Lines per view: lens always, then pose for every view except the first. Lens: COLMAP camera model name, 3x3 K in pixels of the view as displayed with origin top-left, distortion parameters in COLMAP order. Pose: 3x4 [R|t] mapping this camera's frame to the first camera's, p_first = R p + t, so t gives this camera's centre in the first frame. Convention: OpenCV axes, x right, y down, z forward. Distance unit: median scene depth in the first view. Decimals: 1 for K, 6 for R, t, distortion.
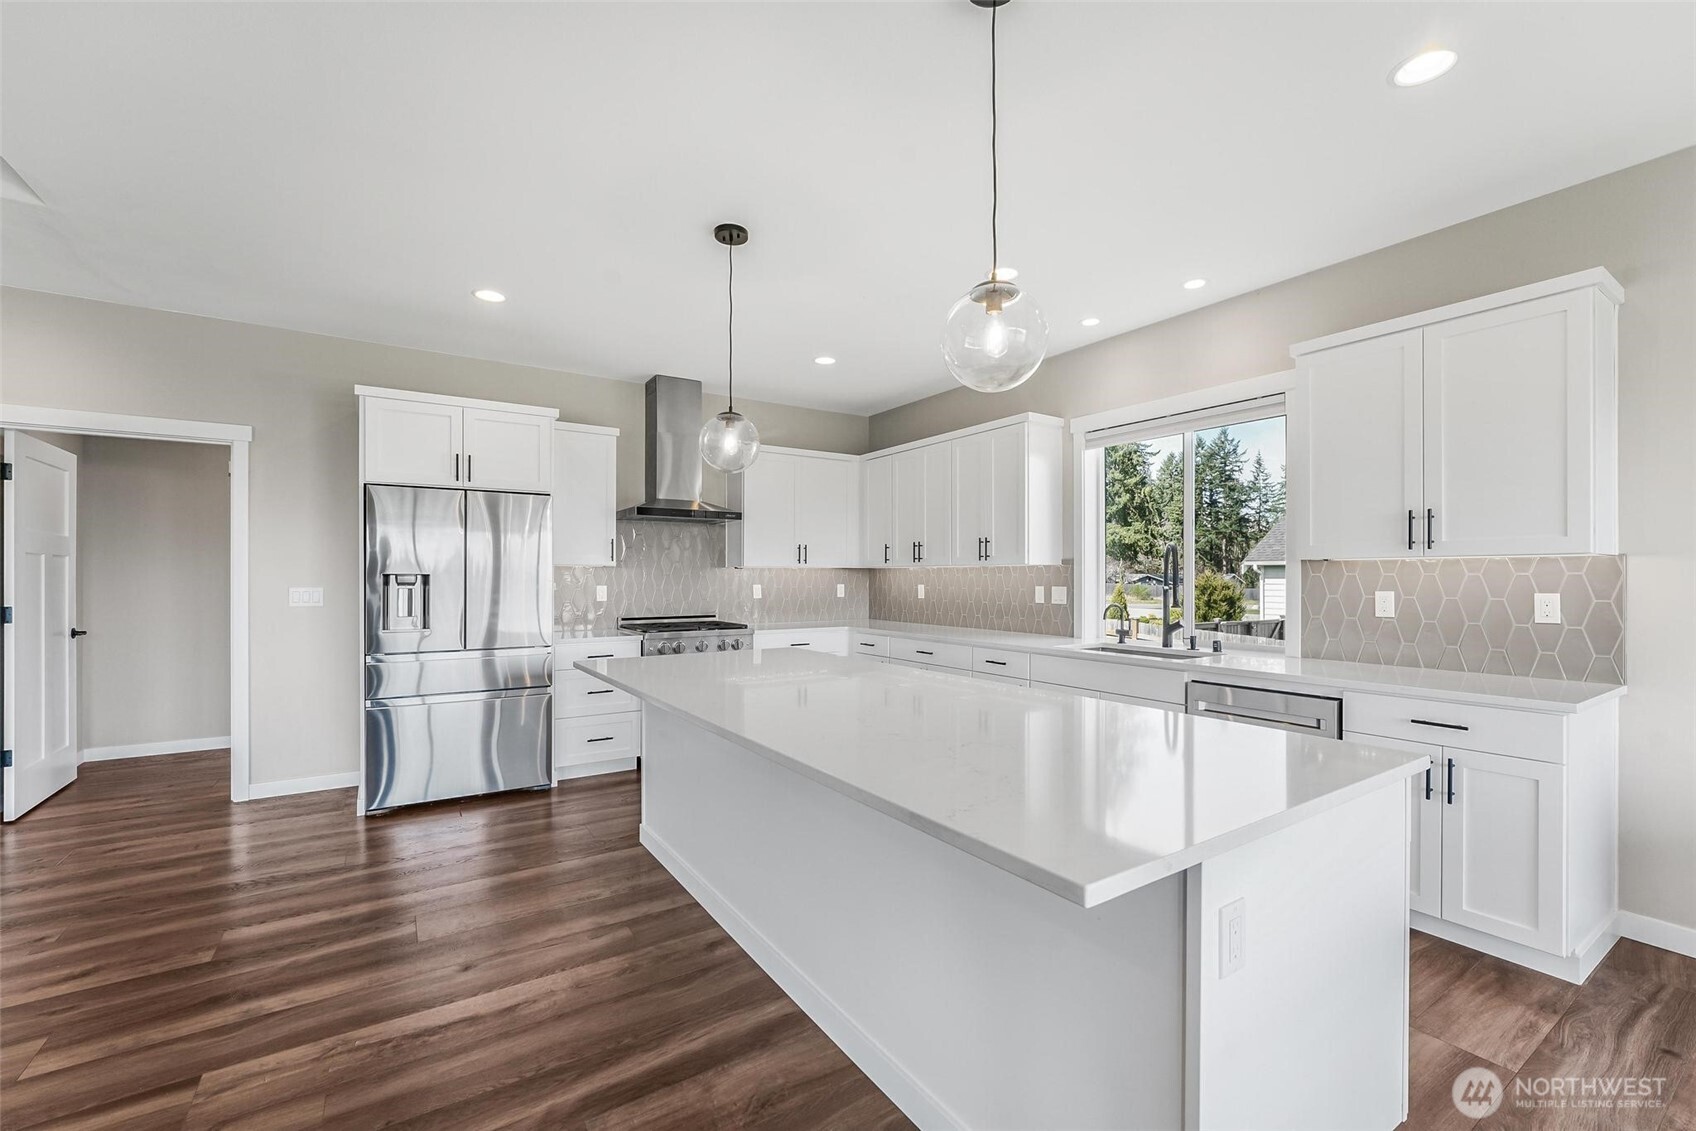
lens RADIAL K [[696.9, 0, 858.8], [0, 696.9, 576.7], [0, 0, 1]] dist [-0.001420, -0.000009]
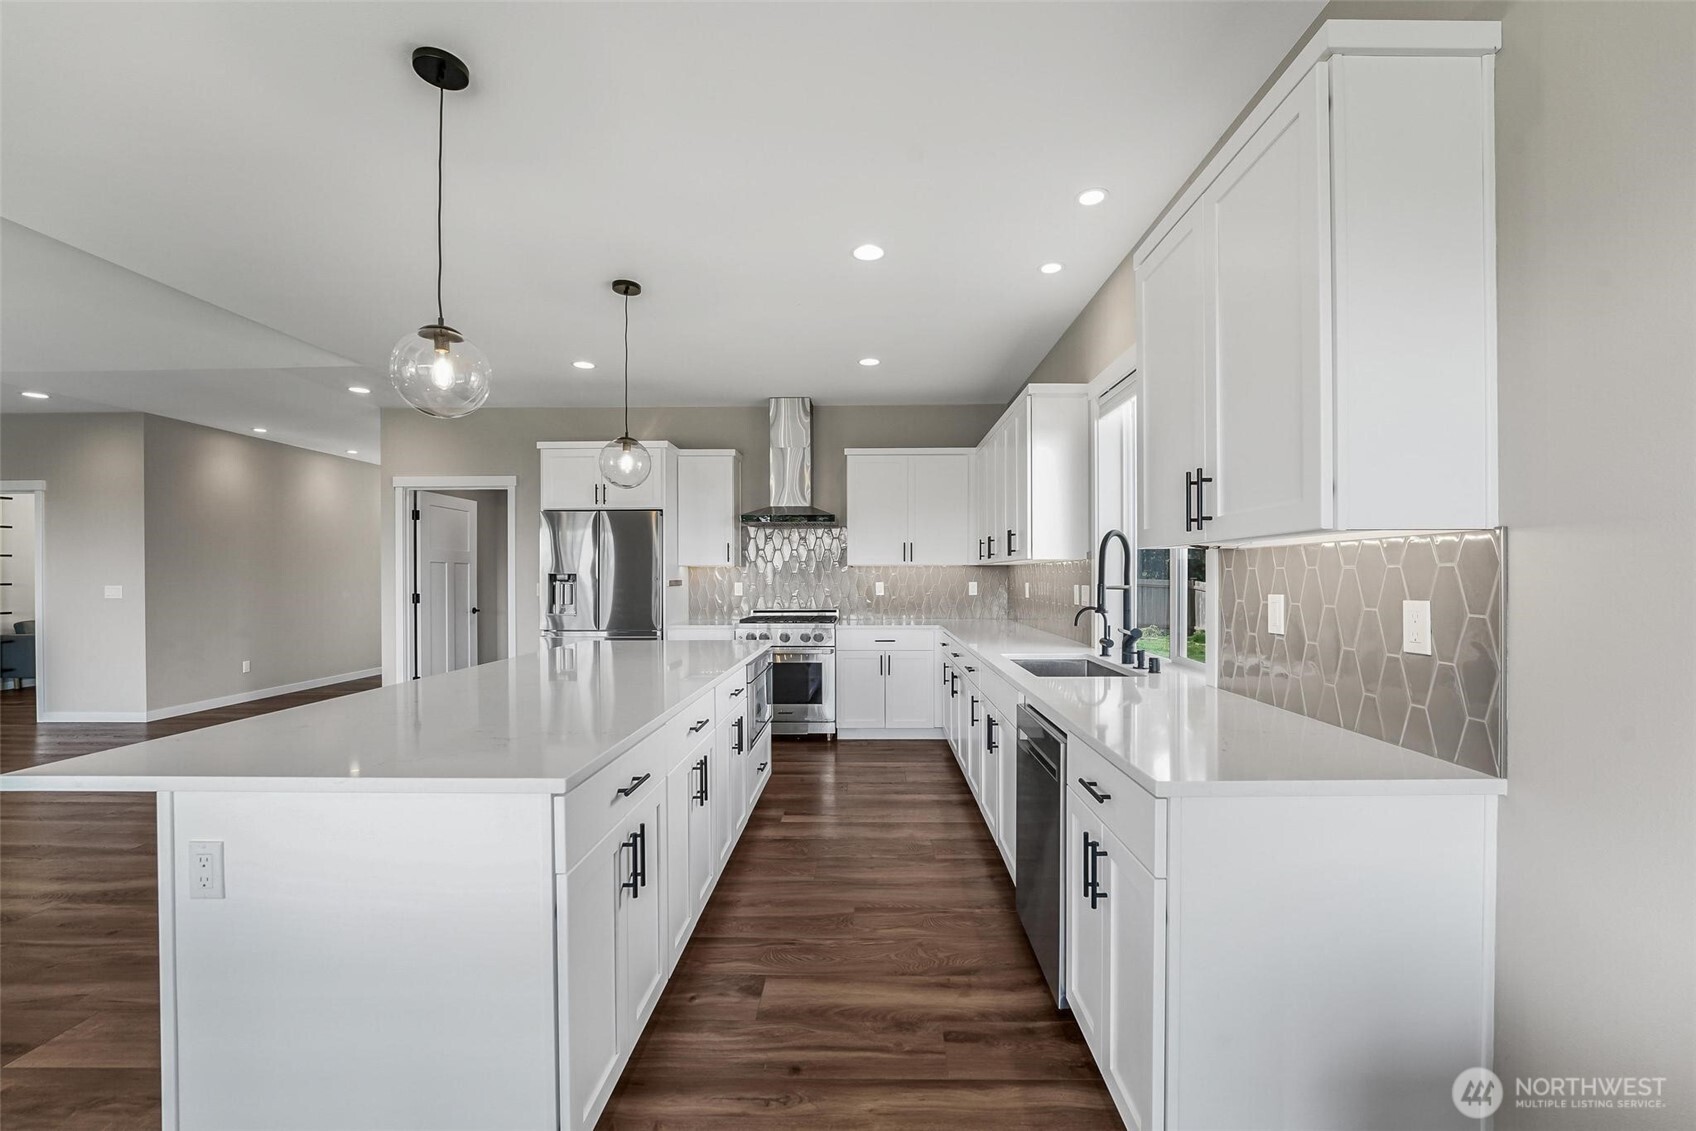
lens RADIAL K [[696.9, 0, 858.8], [0, 696.9, 576.7], [0, 0, 1]] dist [-0.001420, -0.000009]
pose [[0.825724, -0.001668, -0.564071, 0.597781], [0.003560, 0.999991, 0.002253, 0.000924], [0.564063, -0.003869, 0.825723, 0.177045]]
